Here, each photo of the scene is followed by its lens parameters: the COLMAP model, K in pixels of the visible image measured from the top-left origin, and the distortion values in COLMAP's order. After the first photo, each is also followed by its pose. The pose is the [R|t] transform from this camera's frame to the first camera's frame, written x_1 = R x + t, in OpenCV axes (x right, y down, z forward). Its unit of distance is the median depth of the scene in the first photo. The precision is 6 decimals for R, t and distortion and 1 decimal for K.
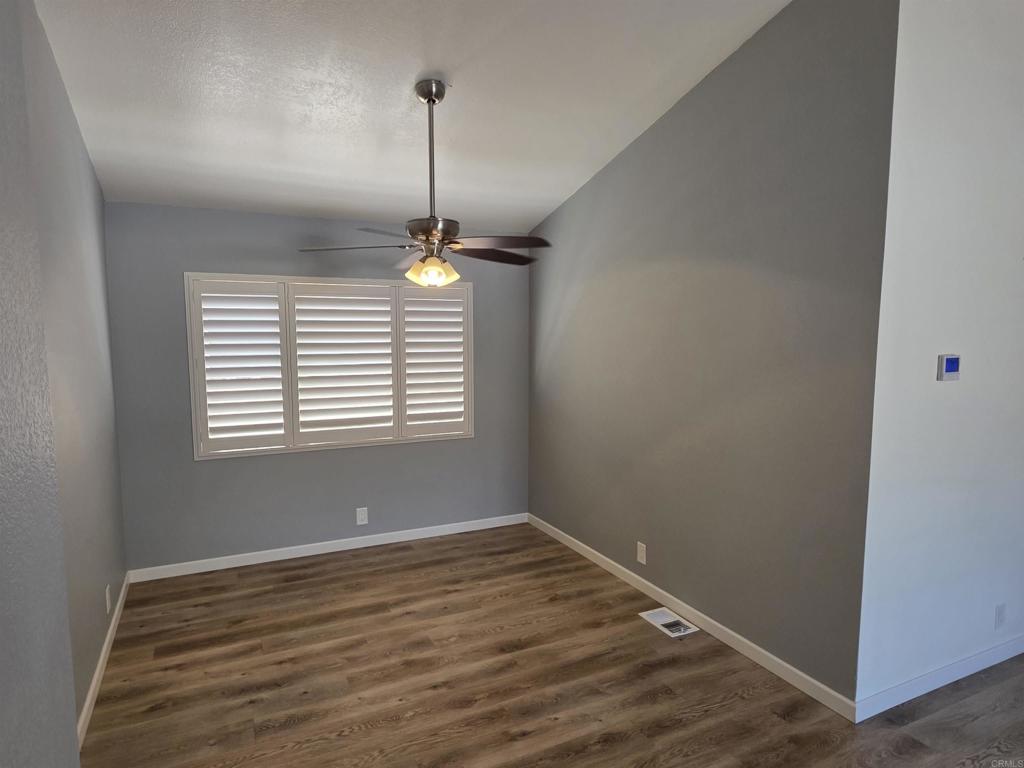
lens RADIAL K [[620.9, 0, 512.5], [0, 620.9, 396.6], [0, 0, 1]] dist [0.000637, -0.000190]
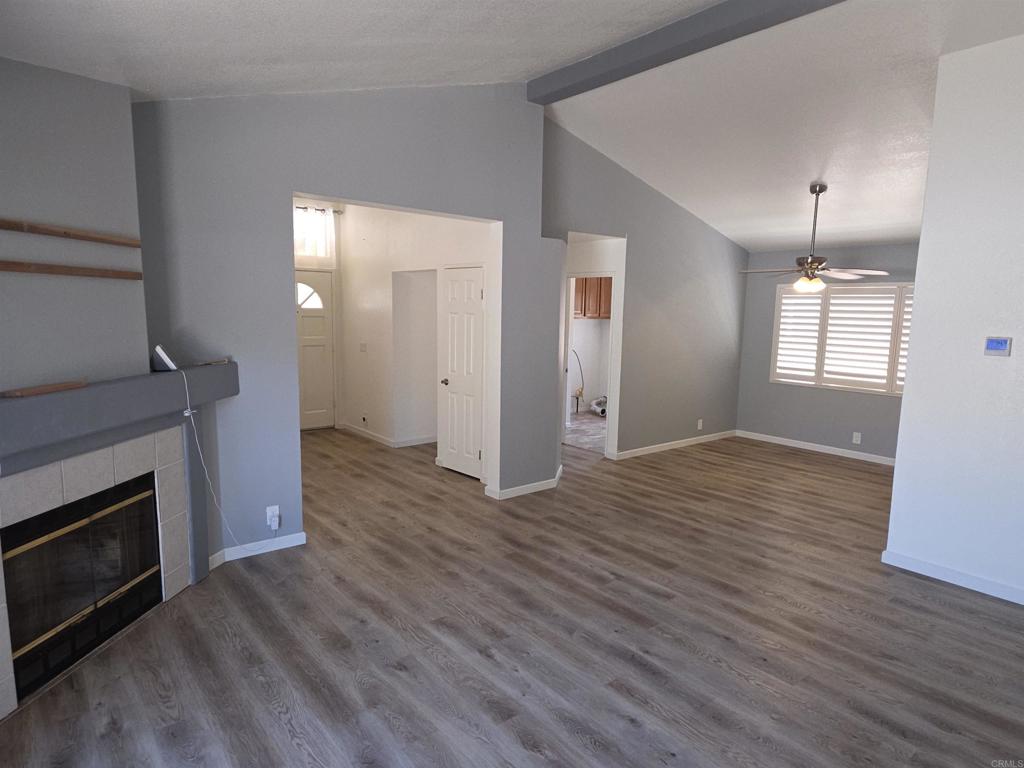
lens RADIAL K [[620.9, 0, 512.5], [0, 620.9, 396.6], [0, 0, 1]] dist [0.000637, -0.000190]
pose [[0.225164, 0.143711, -0.963664, 1.553650], [-0.129149, 0.984737, 0.116677, 0.034788], [0.965723, 0.098185, 0.240288, -0.299446]]
